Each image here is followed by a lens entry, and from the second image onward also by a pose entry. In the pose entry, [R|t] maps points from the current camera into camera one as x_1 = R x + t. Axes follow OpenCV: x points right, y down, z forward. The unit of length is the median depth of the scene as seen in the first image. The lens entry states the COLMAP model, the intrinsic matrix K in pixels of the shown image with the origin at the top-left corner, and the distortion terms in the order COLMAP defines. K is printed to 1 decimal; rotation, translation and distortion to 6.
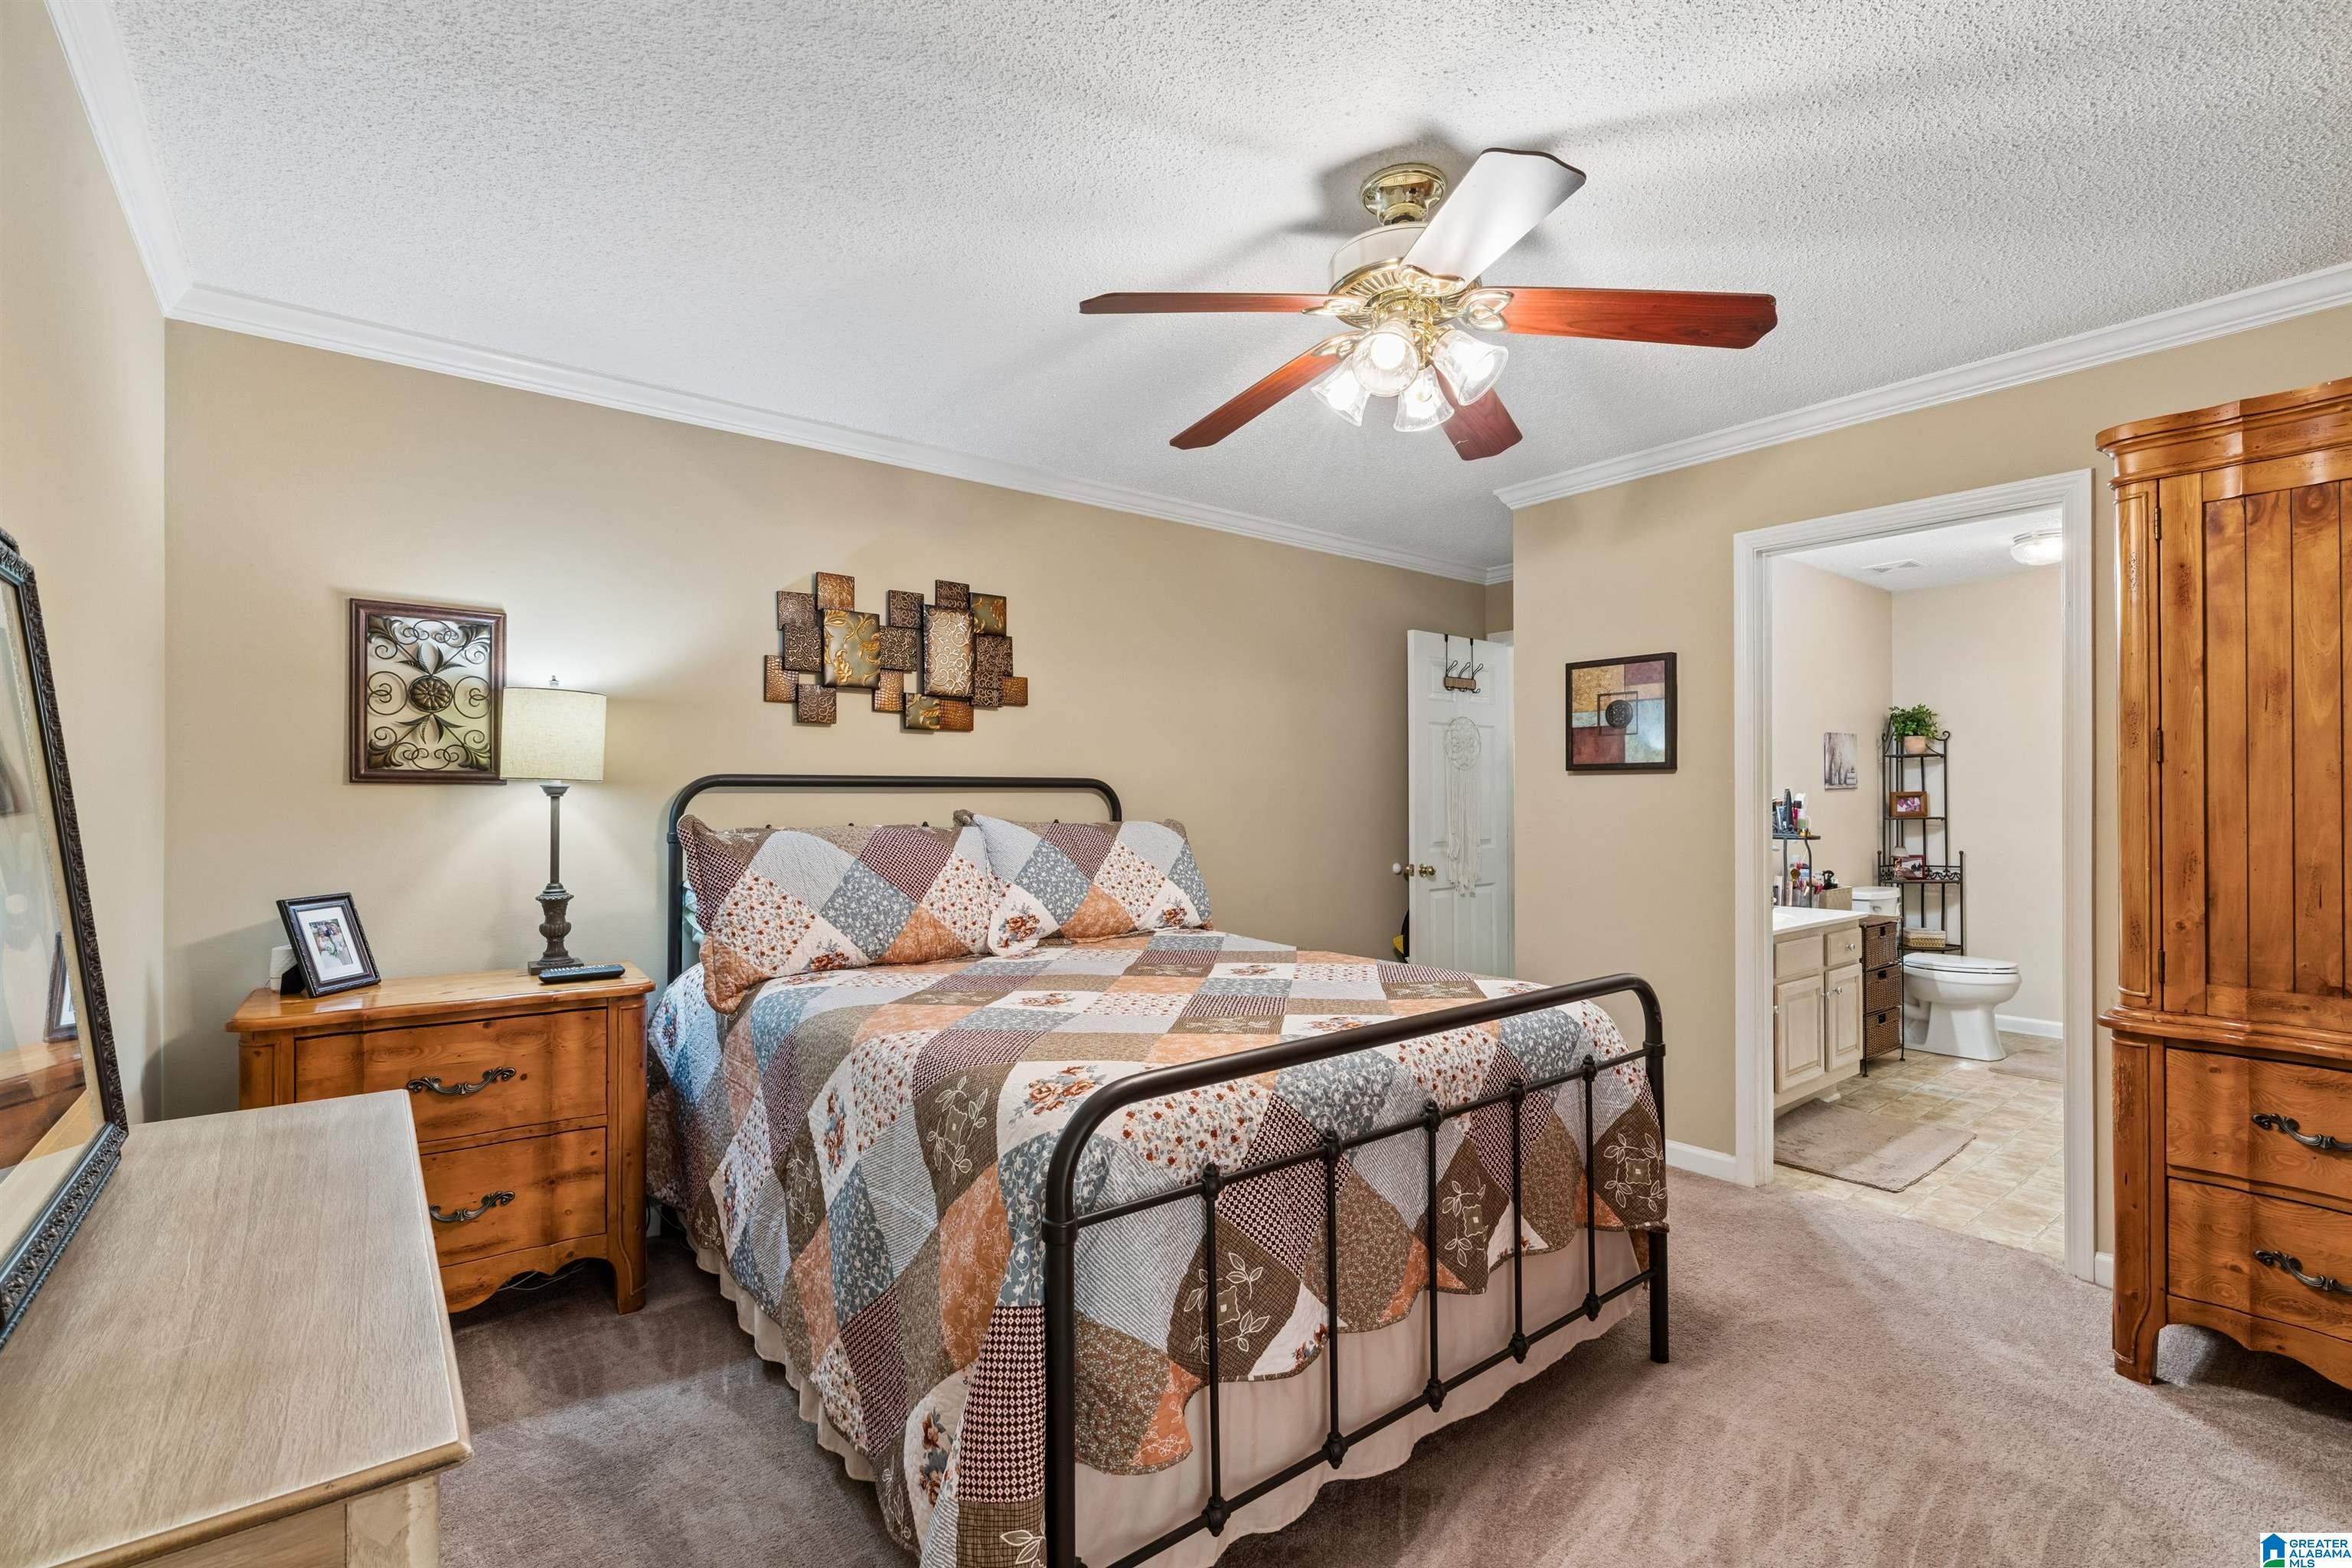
lens RADIAL K [[1066.2, 0, 1177.0], [0, 1066.2, 789.8], [0, 0, 1]] dist [-0.009083, 0.002939]
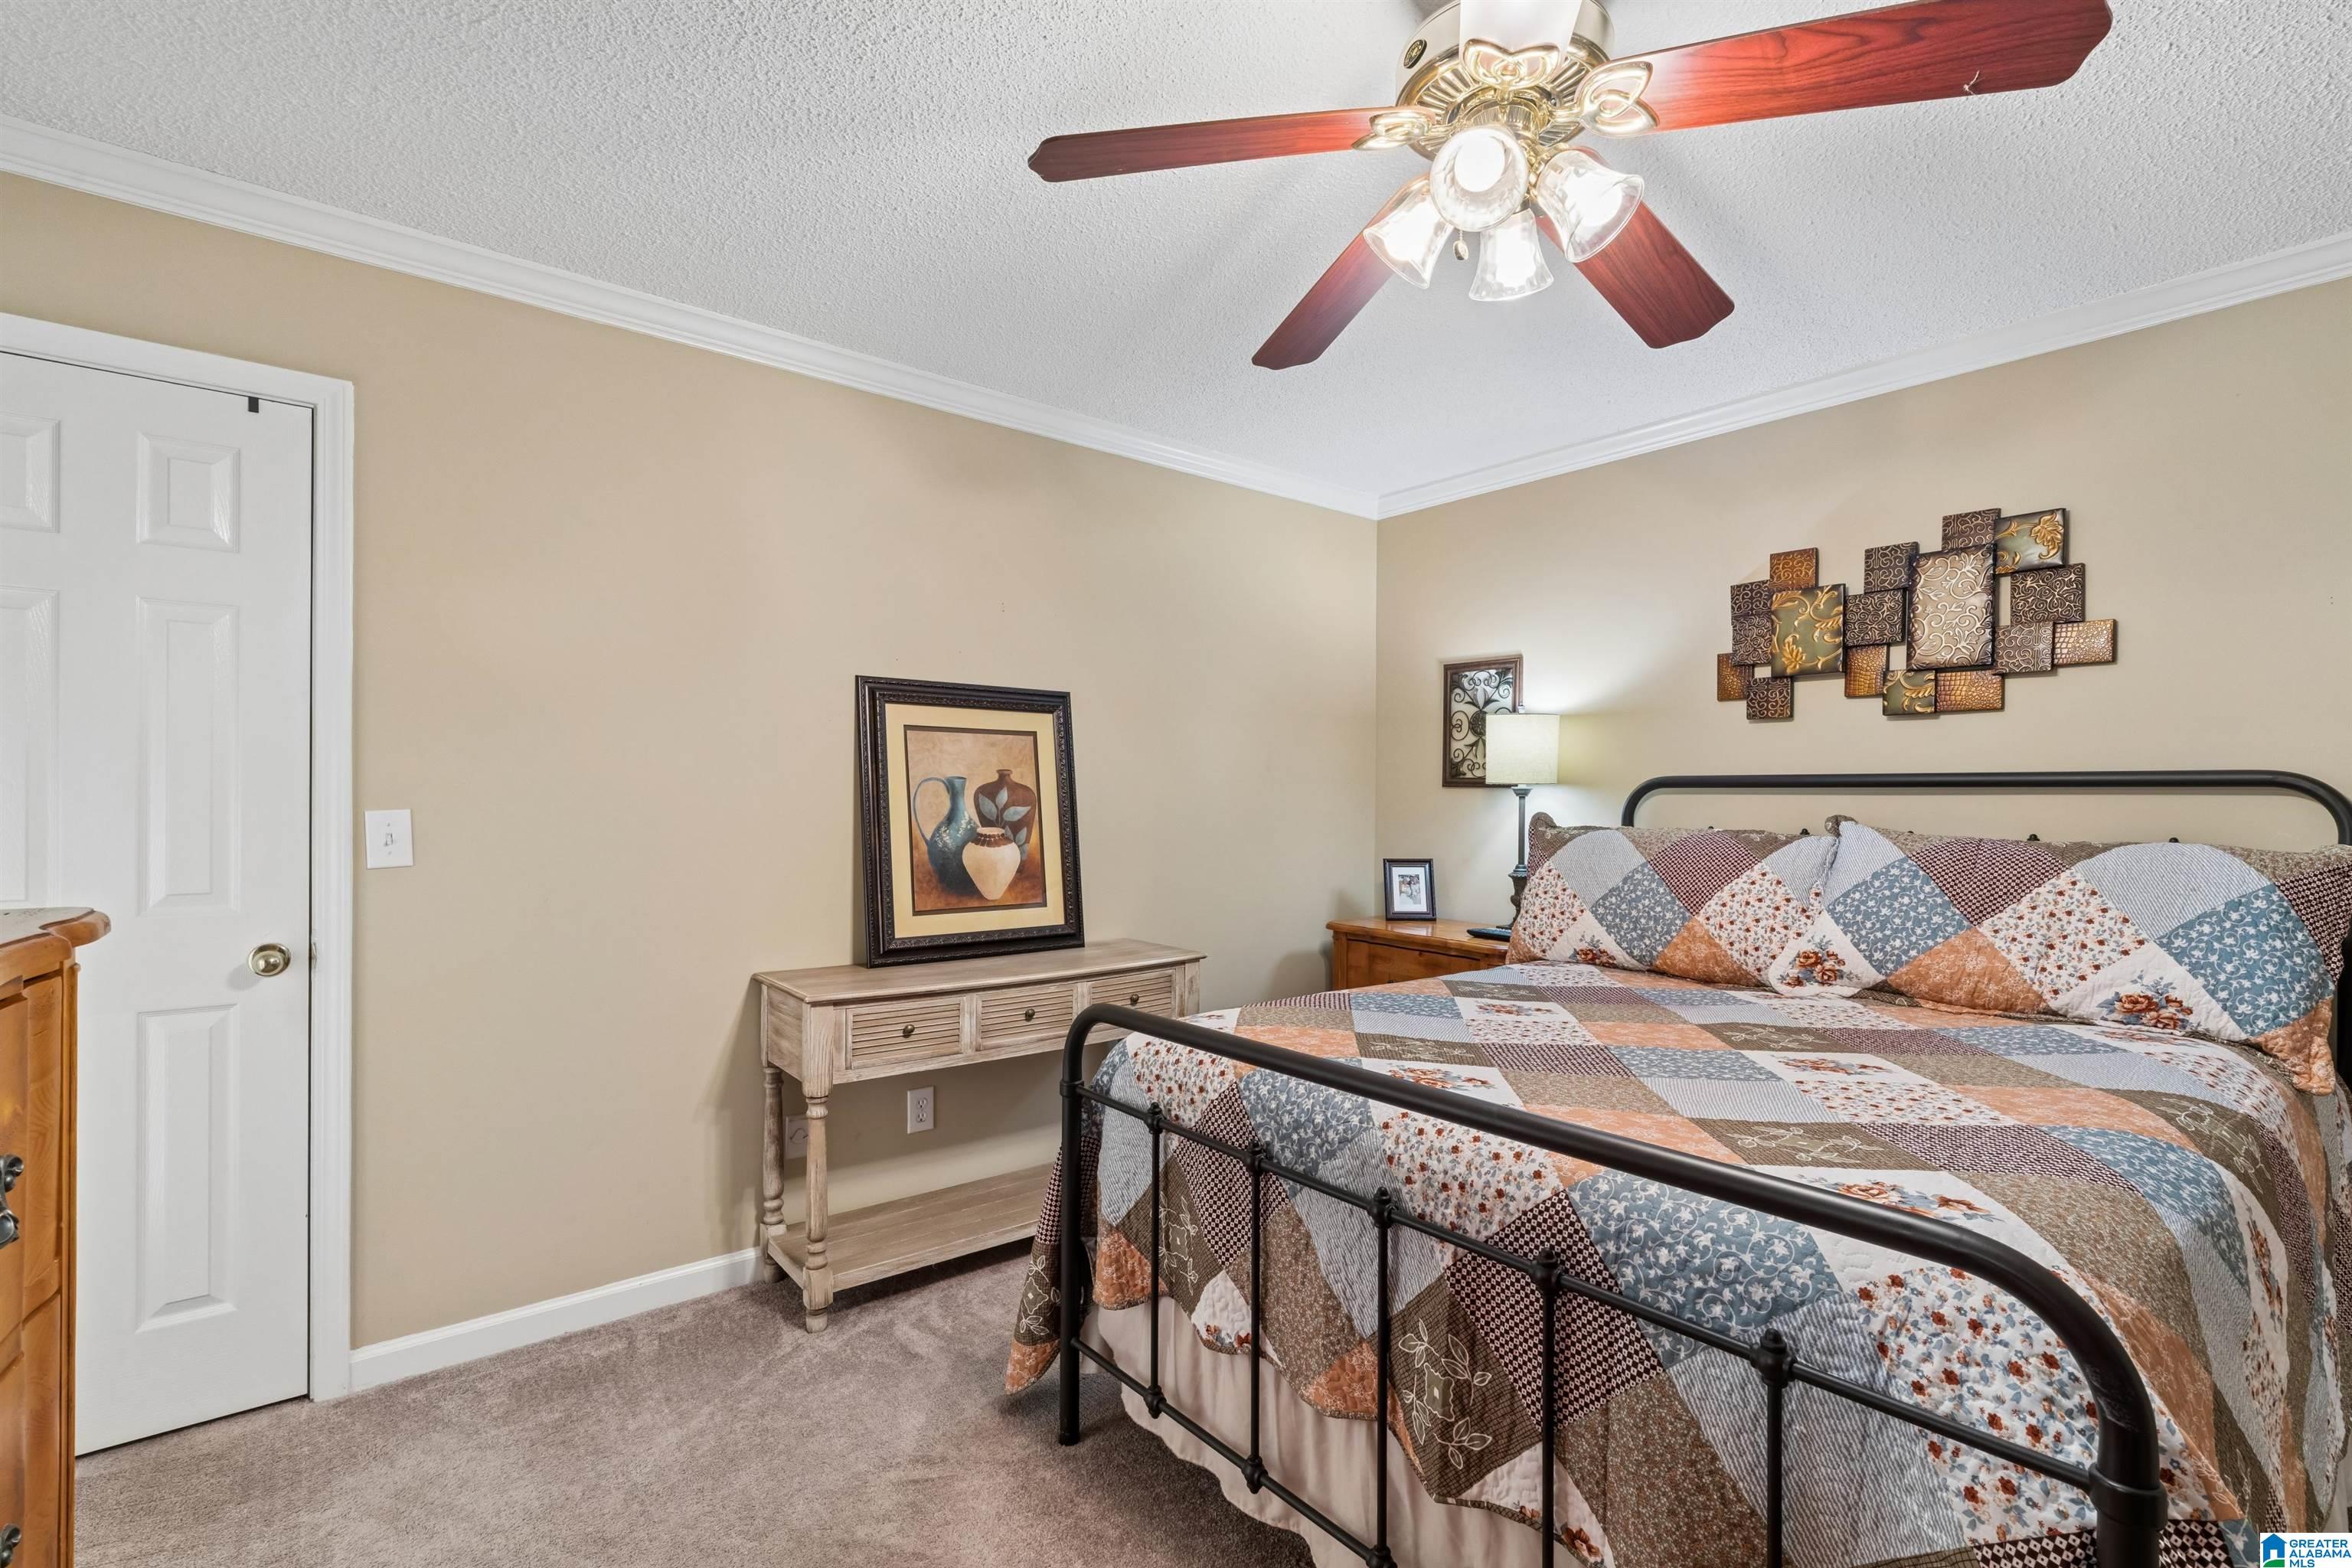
lens RADIAL K [[1066.2, 0, 1175.2], [0, 1066.2, 789.8], [0, 0, 1]] dist [-0.009083, 0.002939]
pose [[0.004797, -0.002605, -0.999985, 0.713510], [0.001217, 0.999996, -0.002599, 0.001096], [0.999988, -0.001204, 0.004800, 0.589903]]
